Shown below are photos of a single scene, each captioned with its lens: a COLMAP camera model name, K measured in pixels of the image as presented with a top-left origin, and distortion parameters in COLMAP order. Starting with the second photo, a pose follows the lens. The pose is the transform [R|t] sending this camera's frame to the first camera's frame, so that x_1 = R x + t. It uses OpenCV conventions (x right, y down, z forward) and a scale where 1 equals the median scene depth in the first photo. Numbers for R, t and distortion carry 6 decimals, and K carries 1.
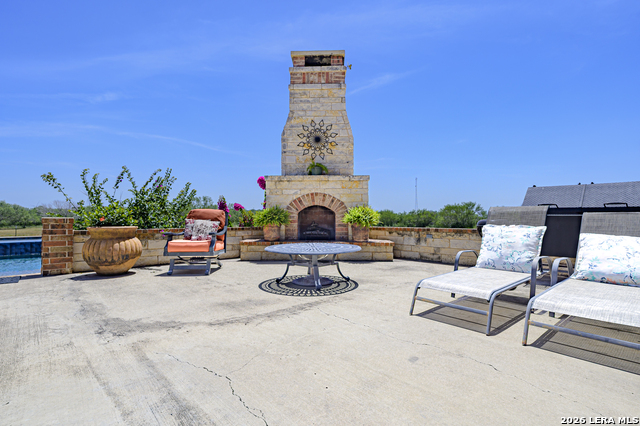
lens RADIAL K [[338.5, 0, 315.6], [0, 338.5, 211.3], [0, 0, 1]] dist [0.002859, 0.000704]
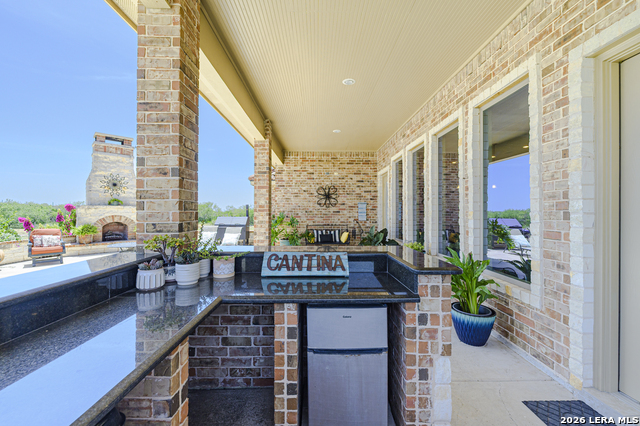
lens RADIAL K [[261.3, 0, 320.9], [0, 261.3, 209.0], [0, 0, 1]] dist [-0.003323, 0.000086]
pose [[0.673389, 0.004172, 0.739277, -0.285112], [-0.004639, 0.999988, -0.001417, -0.088303], [-0.739274, -0.002476, 0.673400, -0.753887]]
